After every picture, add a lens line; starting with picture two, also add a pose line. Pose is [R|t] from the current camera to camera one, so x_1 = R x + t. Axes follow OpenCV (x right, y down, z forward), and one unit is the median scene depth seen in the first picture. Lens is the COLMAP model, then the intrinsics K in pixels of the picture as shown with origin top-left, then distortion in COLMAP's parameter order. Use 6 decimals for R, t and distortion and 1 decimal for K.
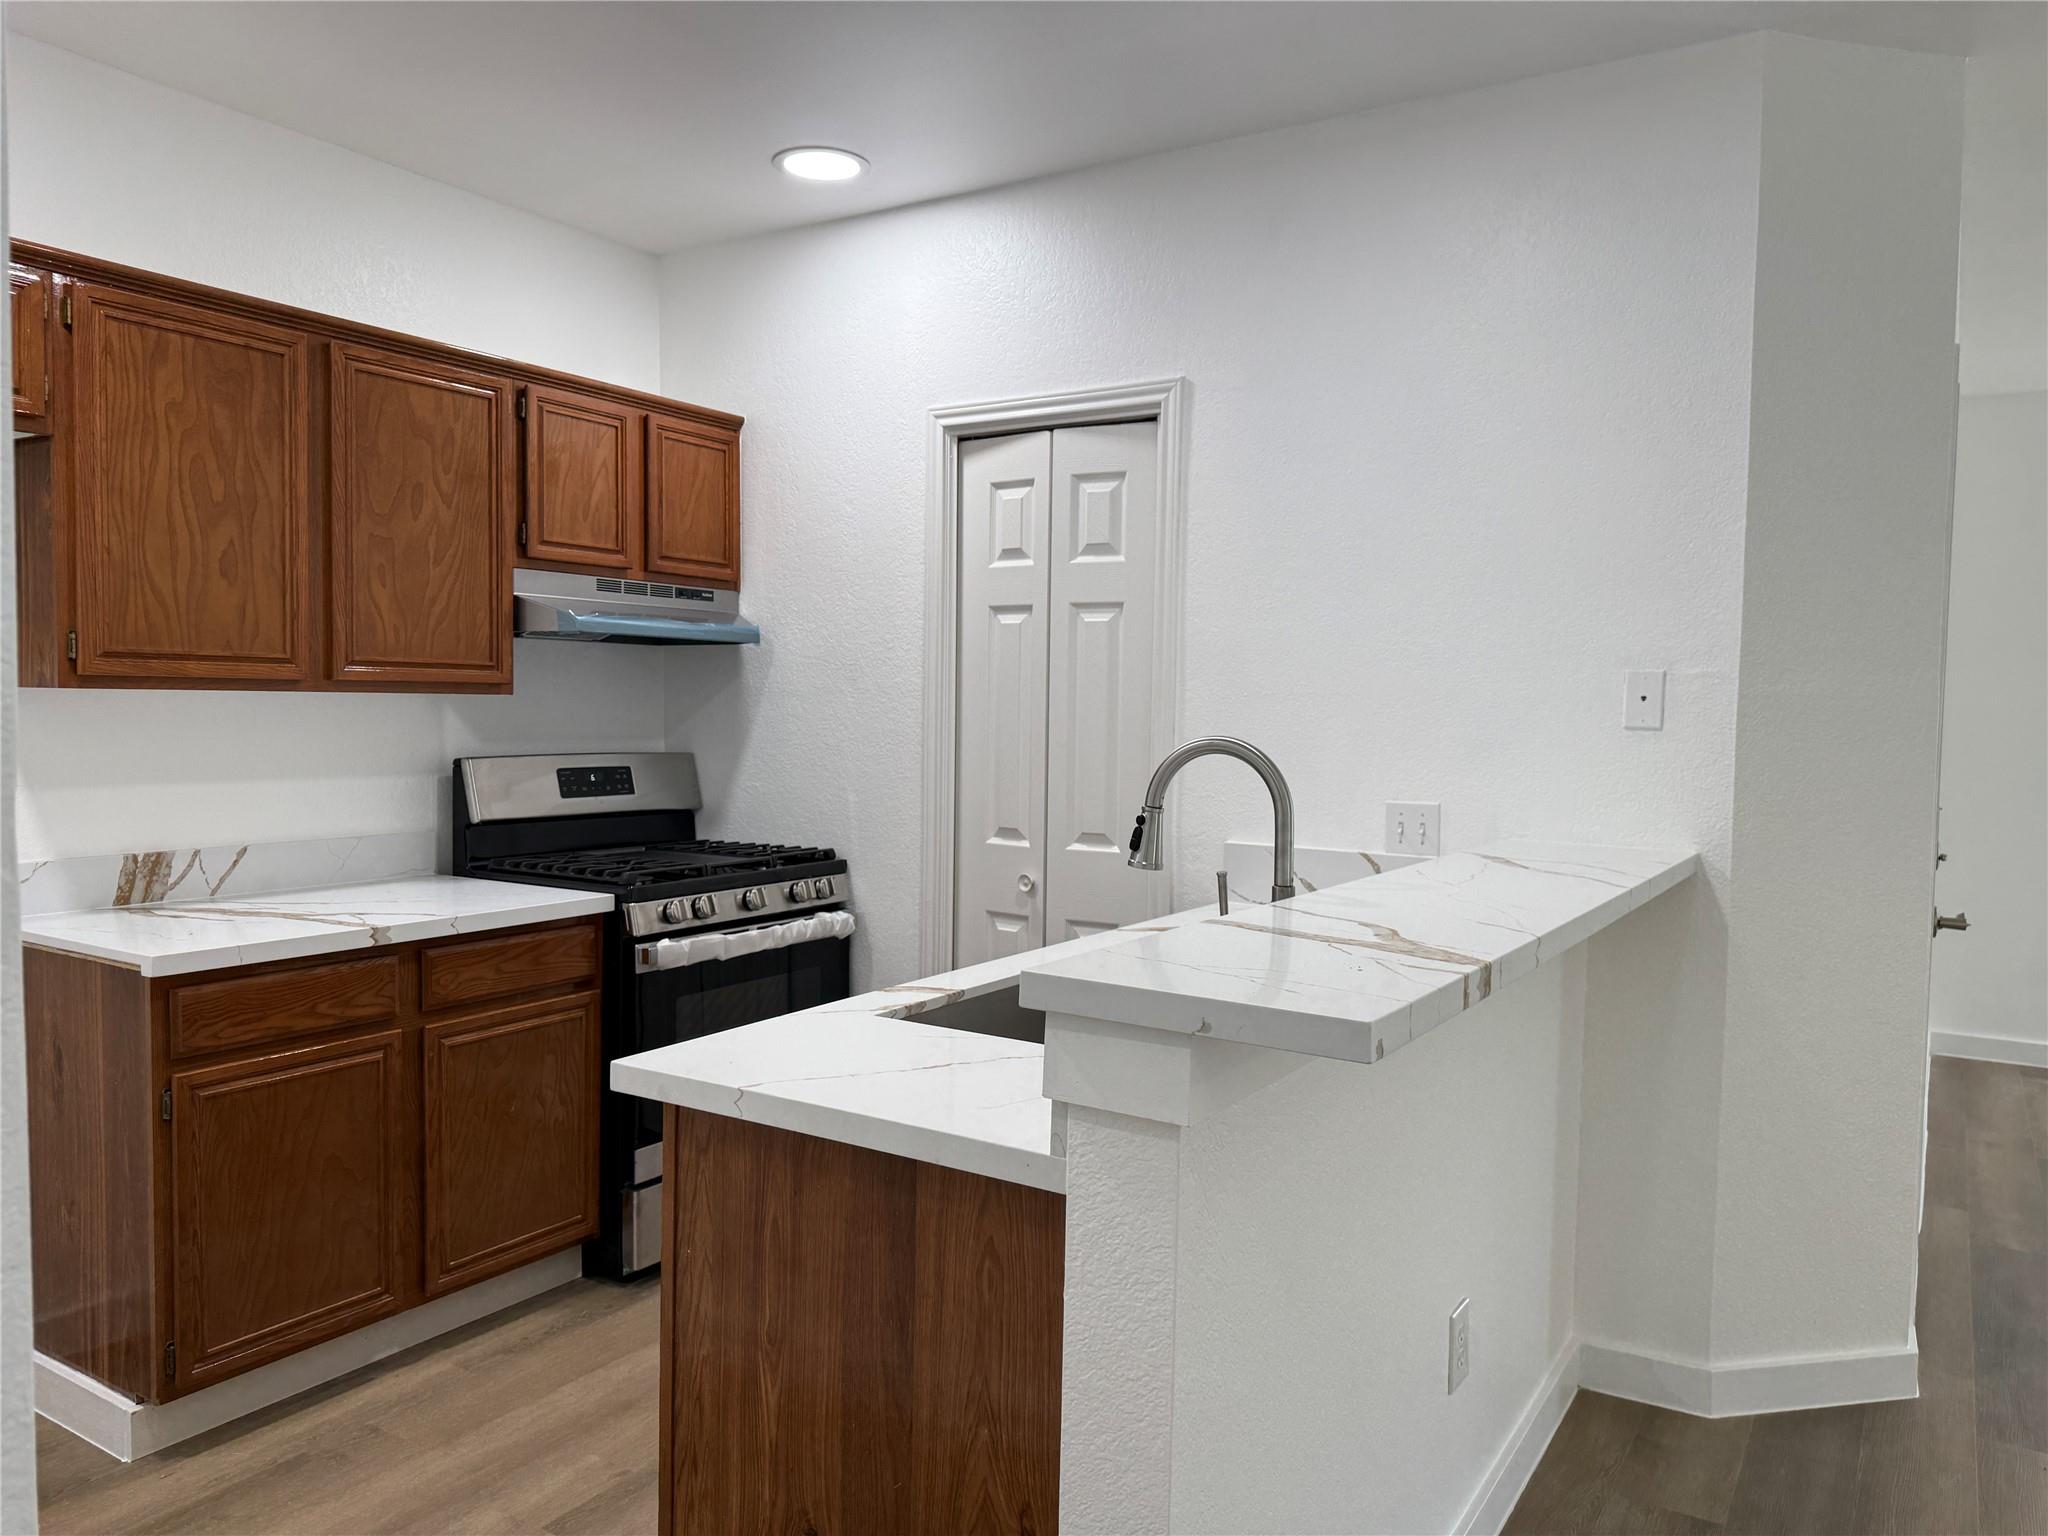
lens RADIAL K [[1440.5, 0, 1024.3], [0, 1440.5, 772.5], [0, 0, 1]] dist [0.087521, -0.129444]
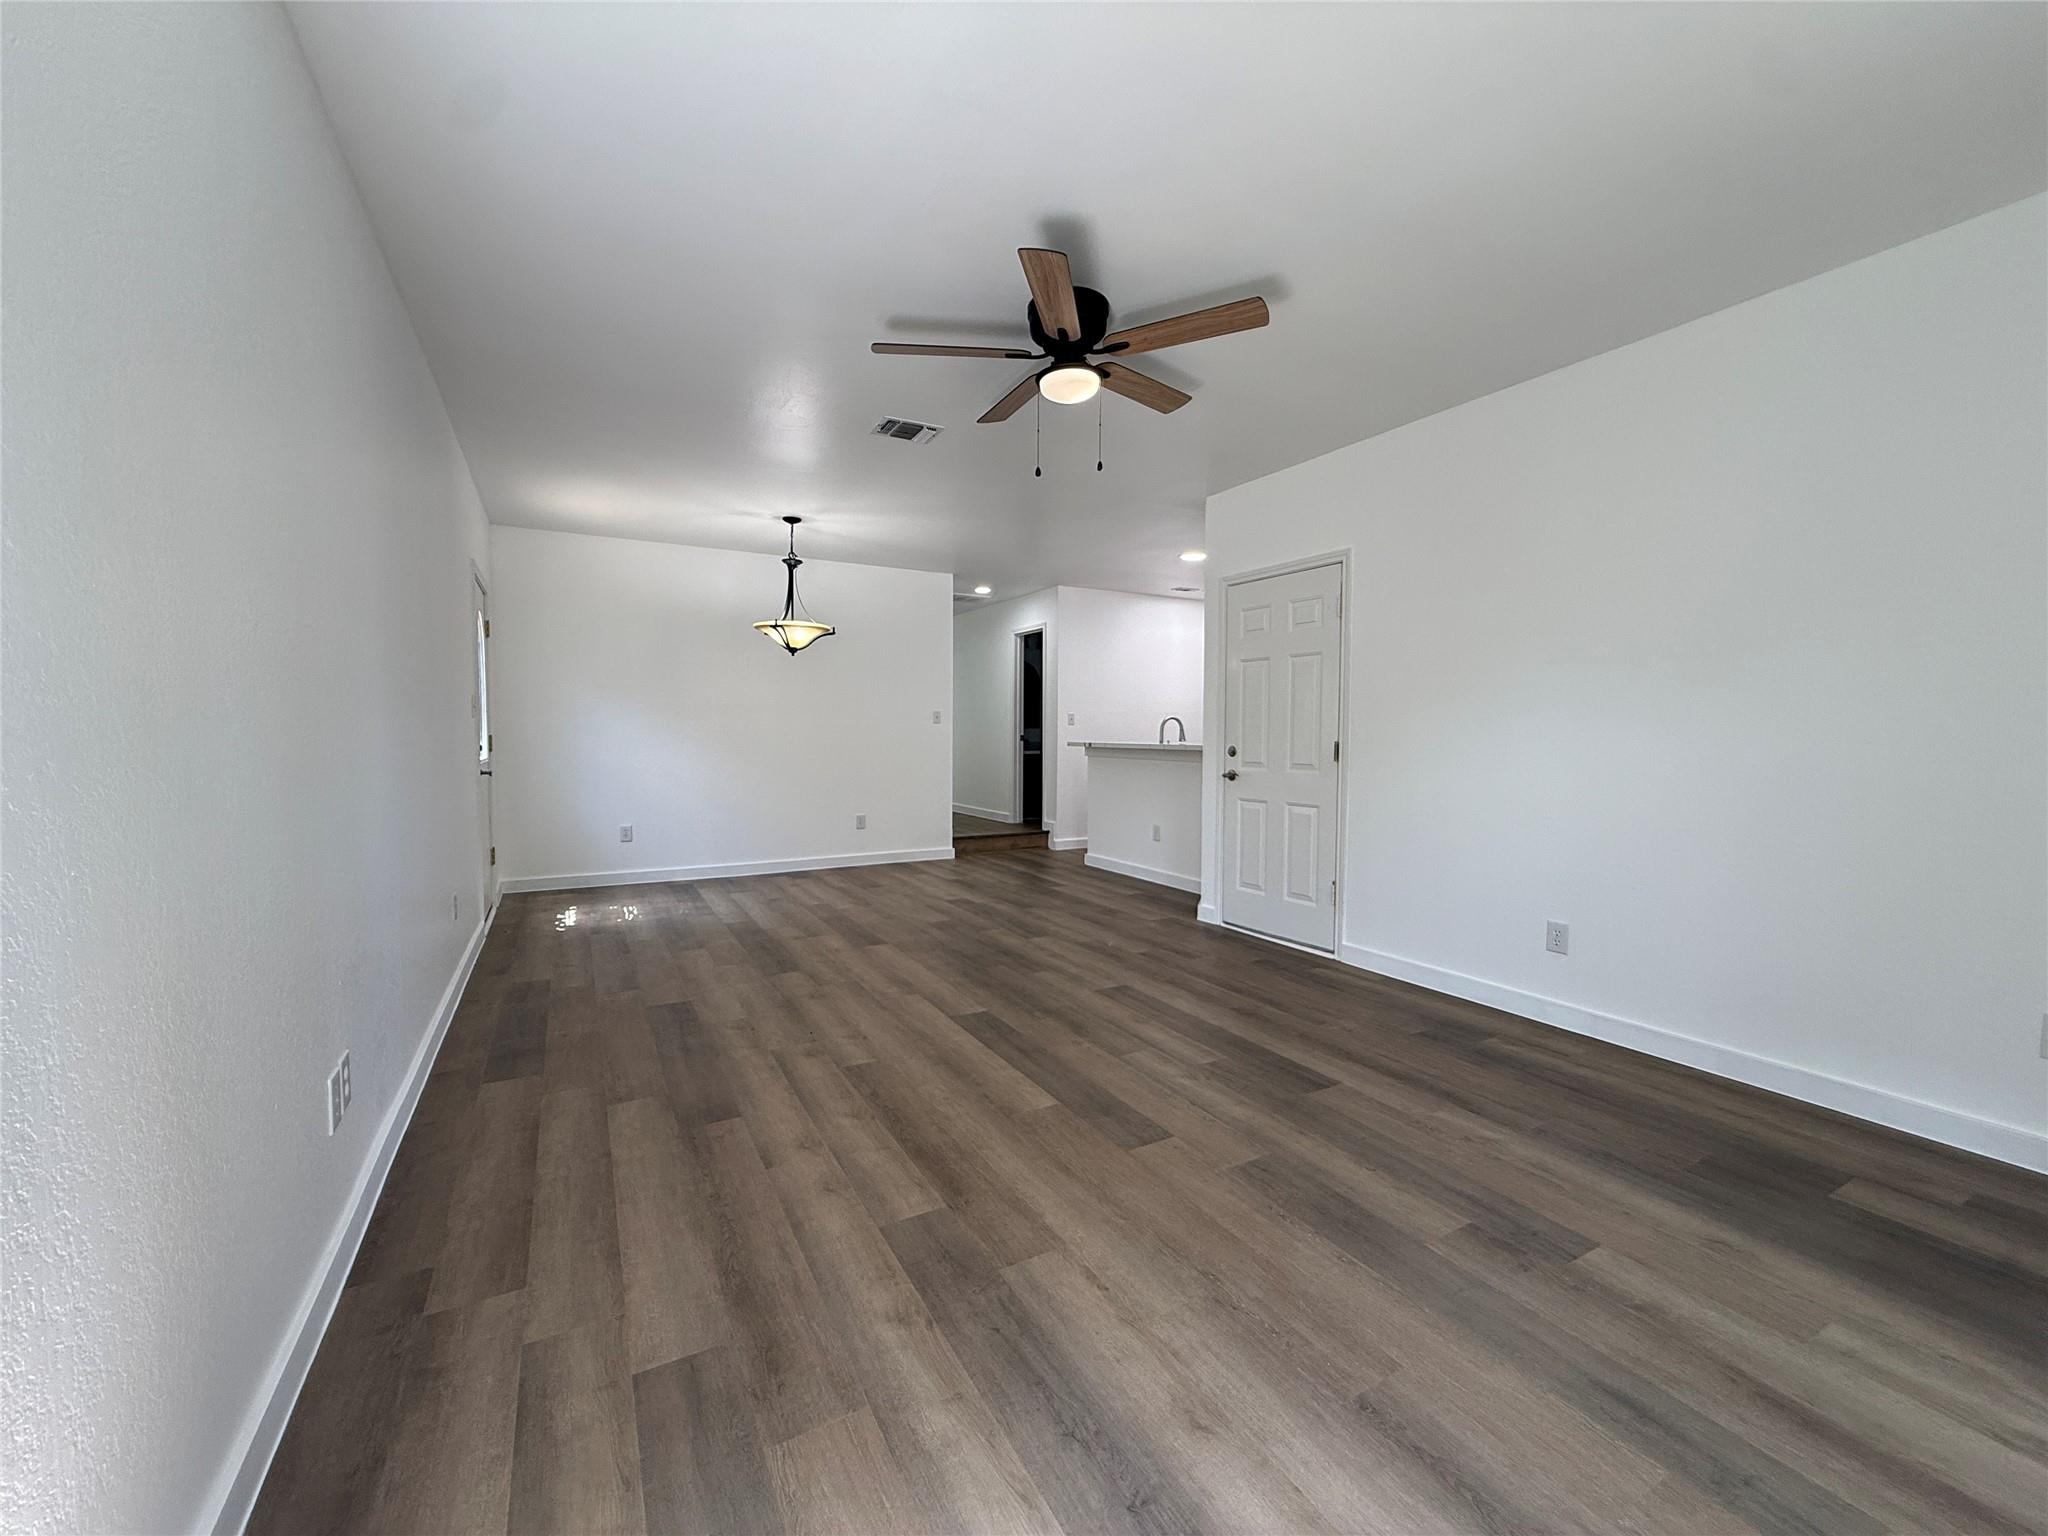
lens RADIAL K [[813.8, 0, 1020.2], [0, 813.8, 770.1], [0, 0, 1]] dist [-0.003059, 0.000170]
pose [[-0.480362, 0.021322, -0.876811, 2.005896], [-0.055166, 0.996990, 0.054467, 0.028675], [0.875334, 0.074534, -0.477740, 1.273454]]
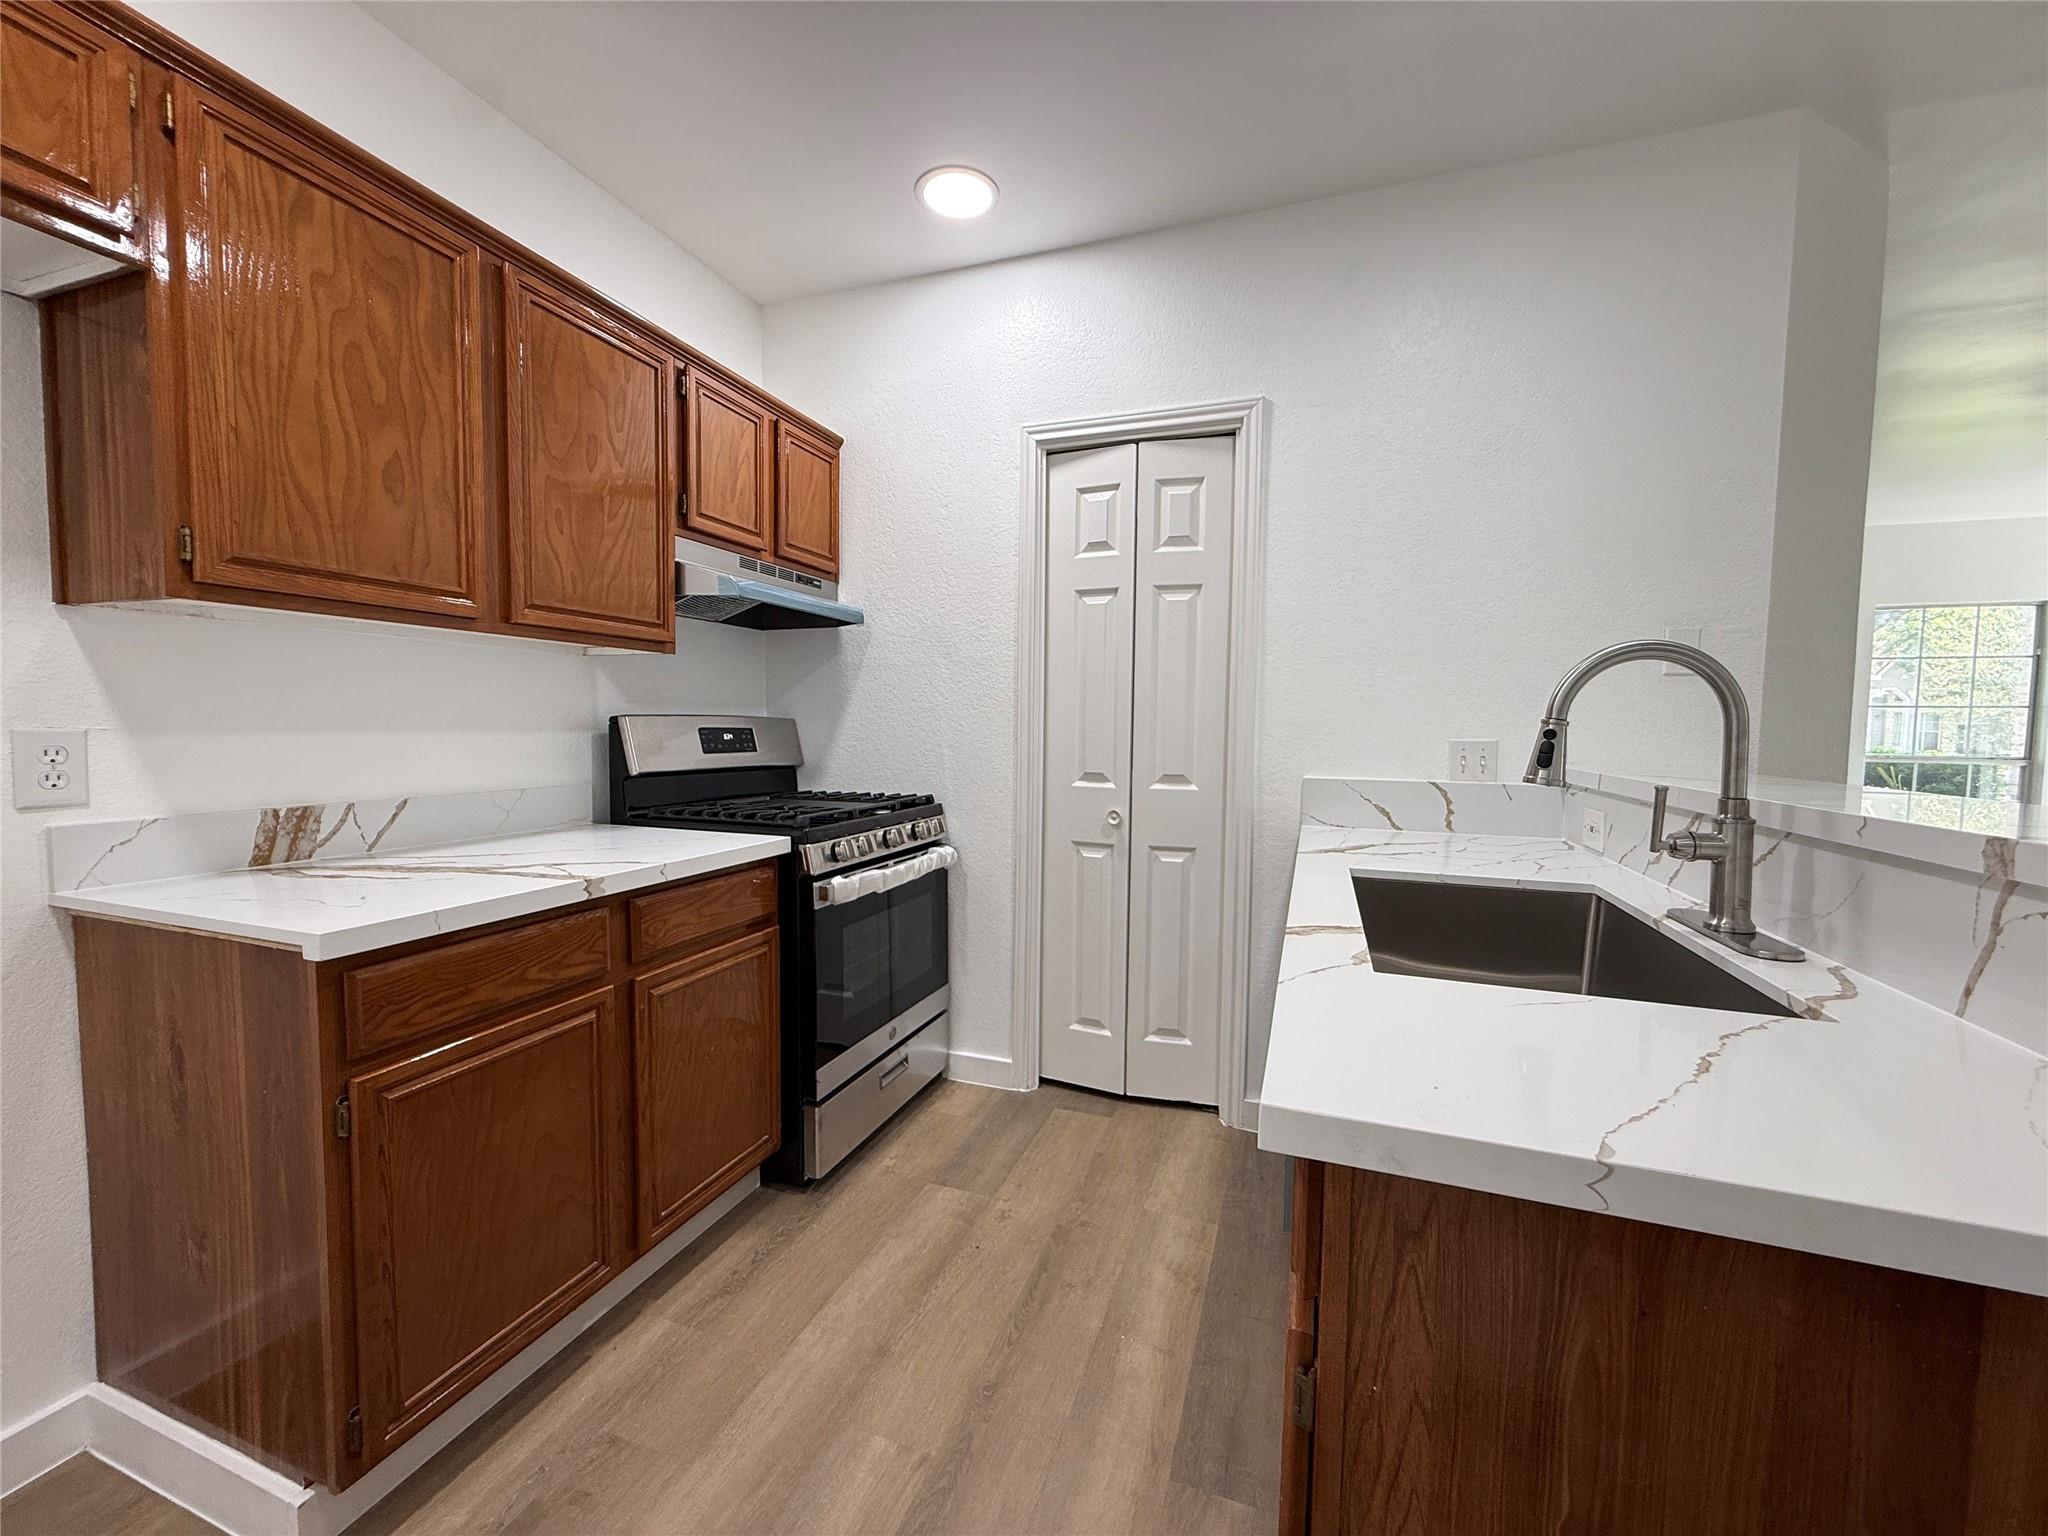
lens RADIAL K [[809.2, 0, 1017.3], [0, 809.2, 771.7], [0, 0, 1]] dist [-0.001144, -0.003832]
pose [[0.976798, -0.017509, 0.213446, -0.242213], [0.015081, 0.999802, 0.012995, 0.030443], [-0.213631, -0.009474, 0.976868, 0.376509]]
